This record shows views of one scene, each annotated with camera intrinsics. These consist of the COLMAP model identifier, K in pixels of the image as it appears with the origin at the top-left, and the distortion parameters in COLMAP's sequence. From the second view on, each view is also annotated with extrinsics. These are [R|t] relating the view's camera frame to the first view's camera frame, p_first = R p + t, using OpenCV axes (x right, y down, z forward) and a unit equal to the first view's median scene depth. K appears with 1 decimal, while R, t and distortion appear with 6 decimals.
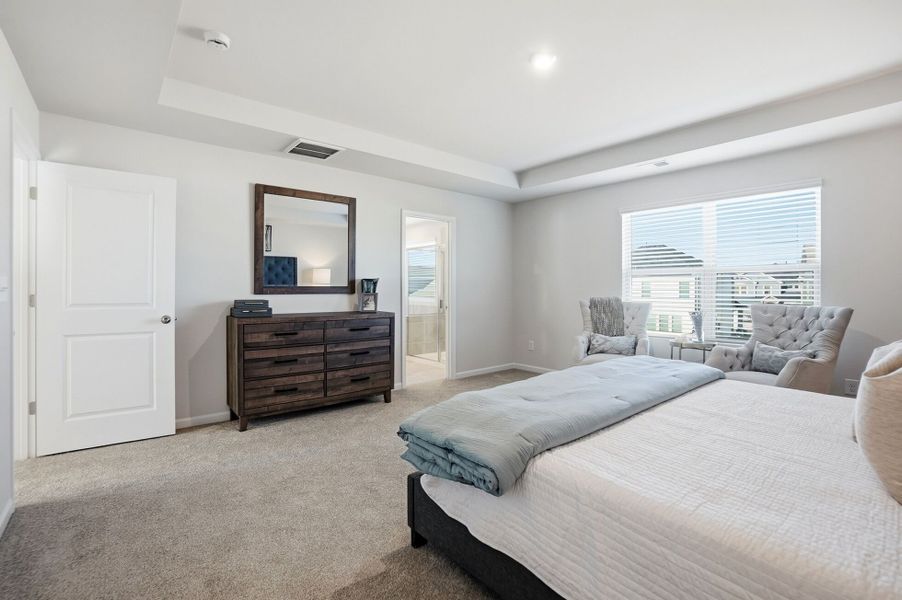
lens RADIAL K [[411.0, 0, 443.8], [0, 411.0, 290.0], [0, 0, 1]] dist [-0.034015, 0.000412]
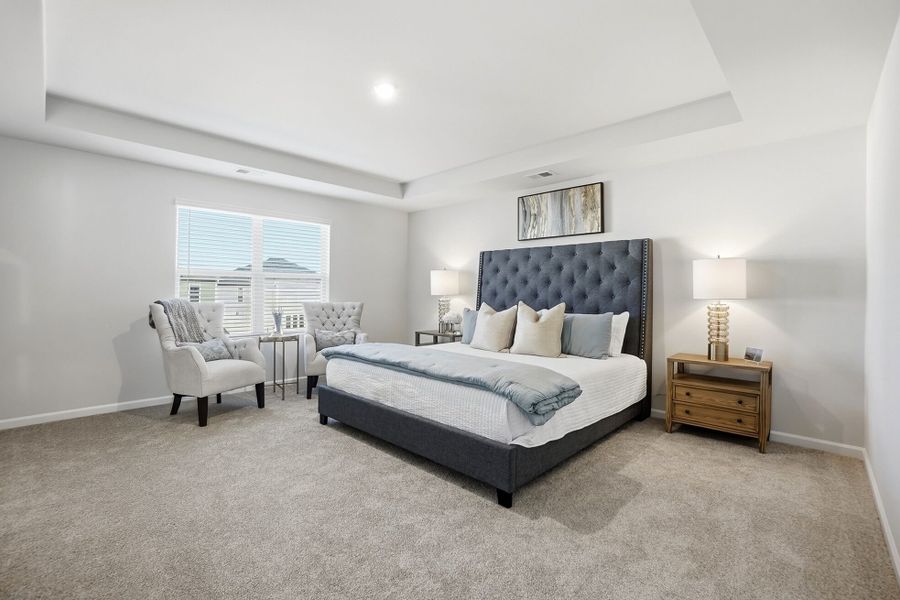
lens RADIAL K [[410.1, 0, 442.8], [0, 410.1, 290.1], [0, 0, 1]] dist [-0.034015, 0.000412]
pose [[-0.120732, 0.006726, 0.992662, -0.689090], [-0.004478, 0.999963, -0.007320, 0.001299], [-0.992675, -0.005329, -0.120698, 0.749029]]
